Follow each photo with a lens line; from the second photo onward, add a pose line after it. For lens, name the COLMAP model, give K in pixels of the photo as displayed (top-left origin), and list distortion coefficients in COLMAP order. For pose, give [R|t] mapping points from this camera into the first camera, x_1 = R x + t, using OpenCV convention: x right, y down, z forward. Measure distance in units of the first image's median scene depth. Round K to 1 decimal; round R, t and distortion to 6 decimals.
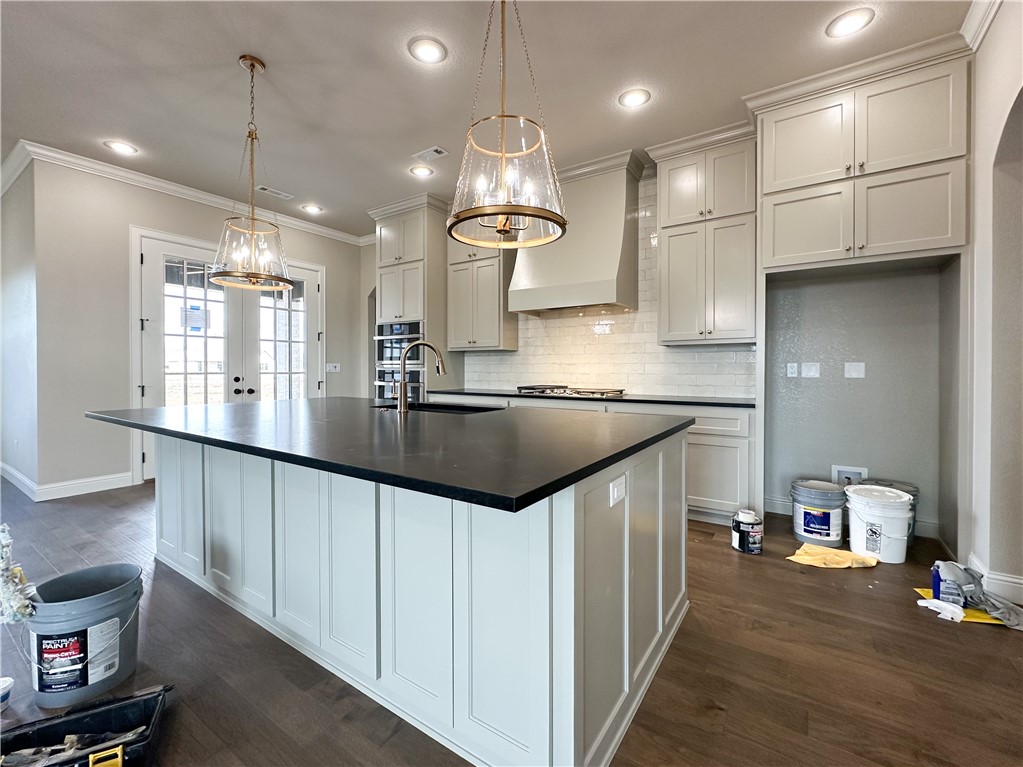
lens RADIAL K [[430.2, 0, 512.0], [0, 430.2, 378.5], [0, 0, 1]] dist [-0.012058, -0.000173]
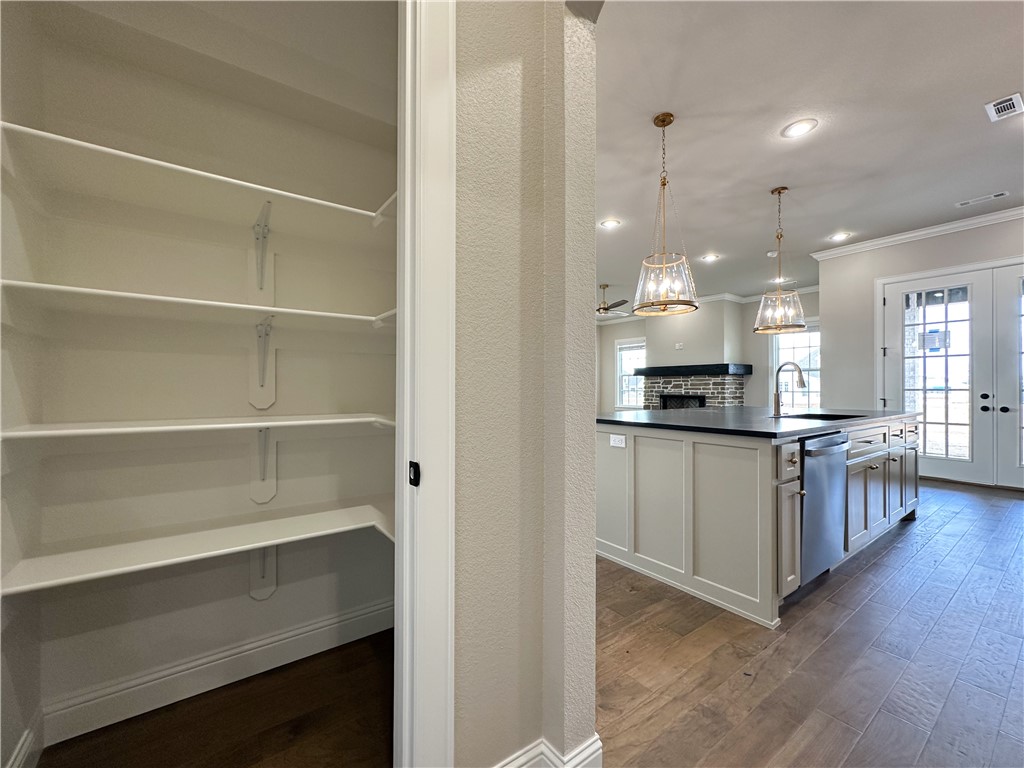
lens RADIAL K [[412.2, 0, 498.8], [0, 412.2, 385.5], [0, 0, 1]] dist [-0.000748, -0.000028]
pose [[-0.364679, -0.008180, -0.931097, 0.681251], [-0.016623, 0.999859, -0.002274, -0.002176], [0.930985, 0.014648, -0.364764, 0.342424]]
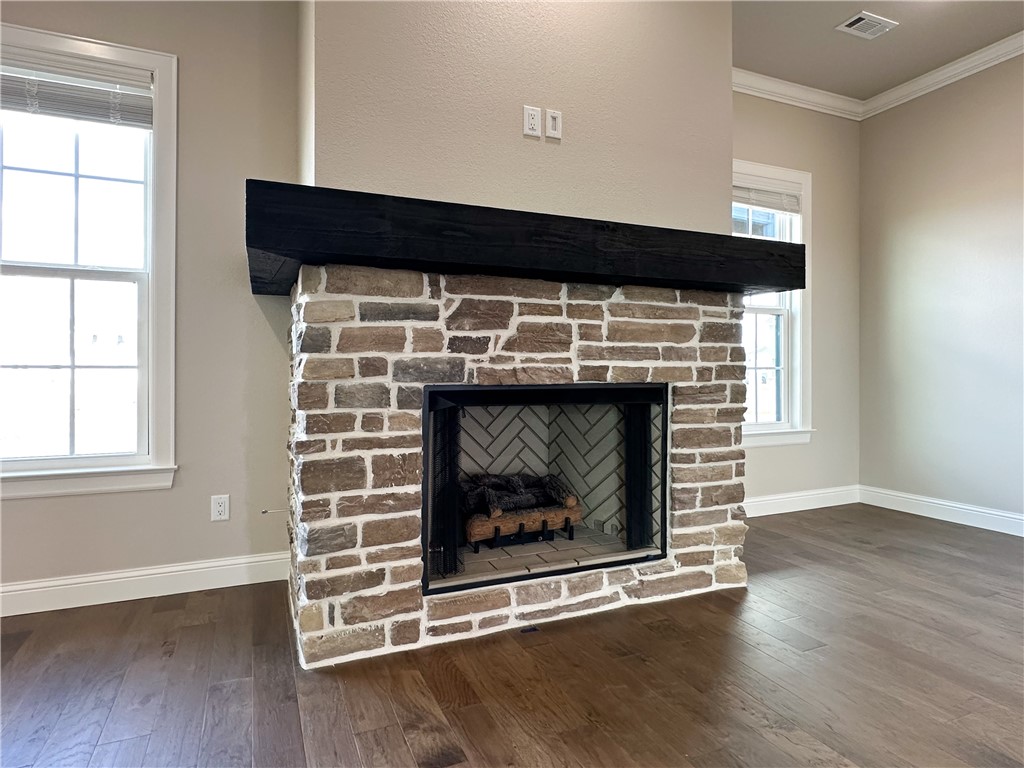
lens RADIAL K [[563.4, 0, 517.8], [0, 563.4, 375.4], [0, 0, 1]] dist [0.001207, 0.000376]
pose [[0.842481, -0.005081, -0.538702, -1.325116], [-0.003001, 0.999896, -0.014124, 0.023690], [0.538718, 0.013516, 0.842378, -0.024811]]
